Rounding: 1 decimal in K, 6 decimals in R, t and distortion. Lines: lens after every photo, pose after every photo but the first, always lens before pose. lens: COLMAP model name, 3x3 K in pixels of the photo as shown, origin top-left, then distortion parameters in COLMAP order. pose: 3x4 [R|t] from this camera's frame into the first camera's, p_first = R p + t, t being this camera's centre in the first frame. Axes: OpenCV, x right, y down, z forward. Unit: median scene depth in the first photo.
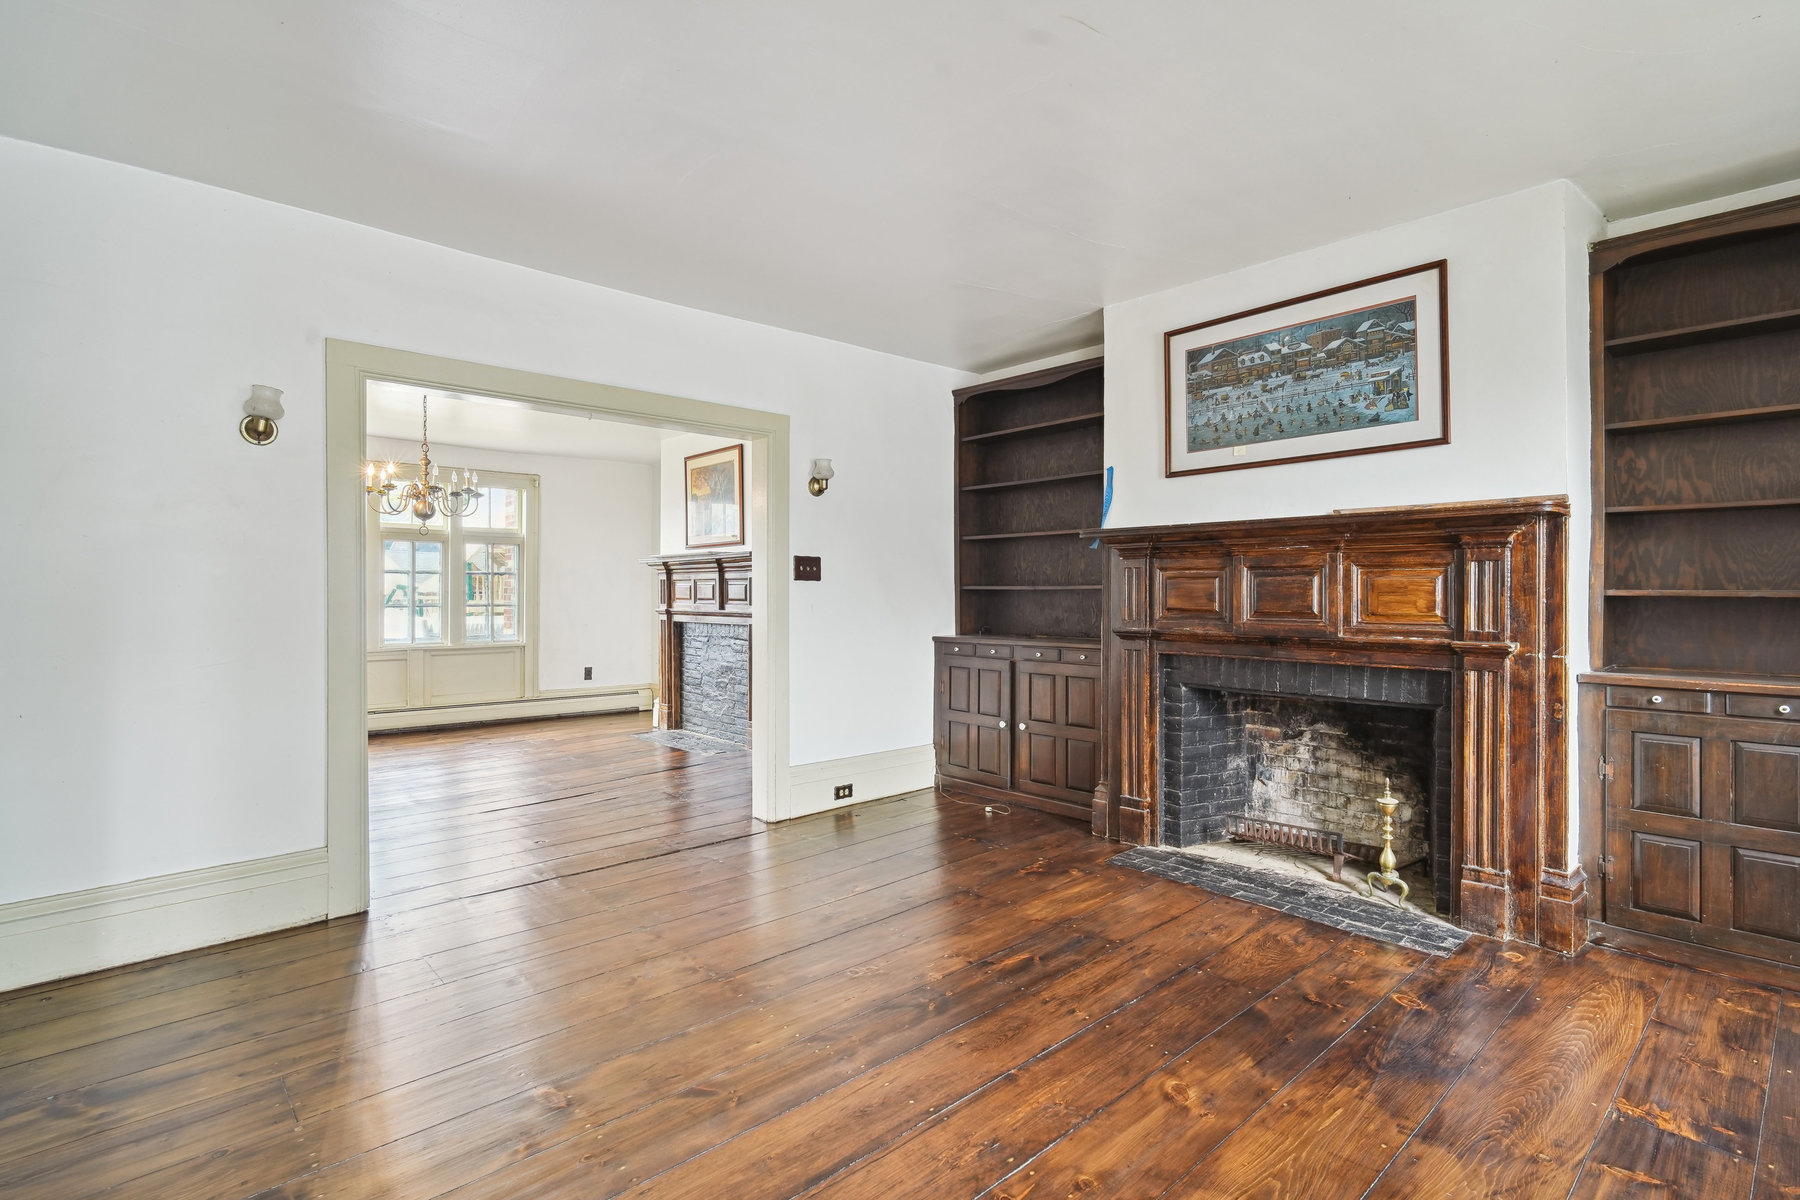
lens RADIAL K [[858.9, 0, 900.0], [0, 858.9, 600.0], [0, 0, 1]] dist [-0.001751, -0.000527]
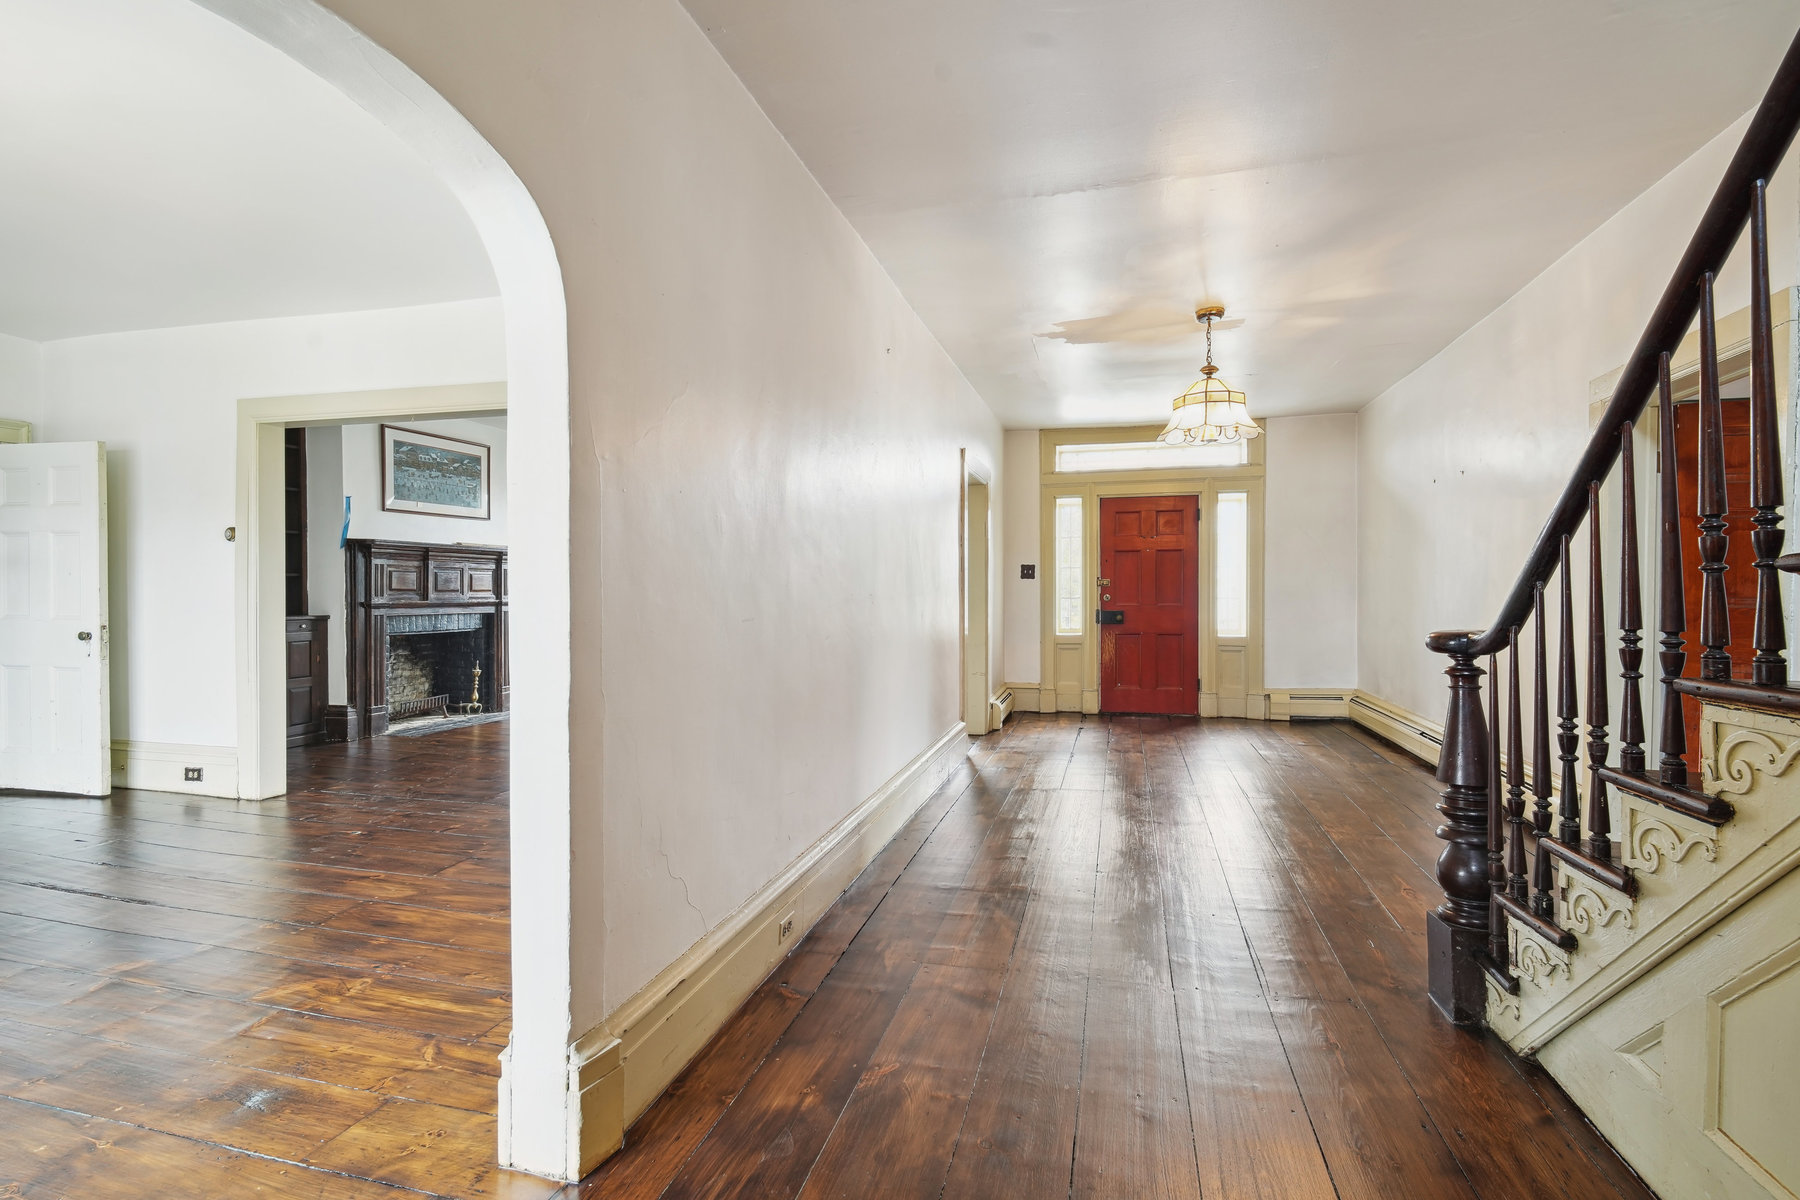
lens RADIAL K [[858.9, 0, 900.0], [0, 858.9, 600.0], [0, 0, 1]] dist [-0.001751, -0.000527]
pose [[-0.540844, -0.014681, 0.840995, -1.679651], [0.001726, 0.999826, 0.018563, 0.001561], [-0.841121, 0.011491, -0.540725, 1.086557]]
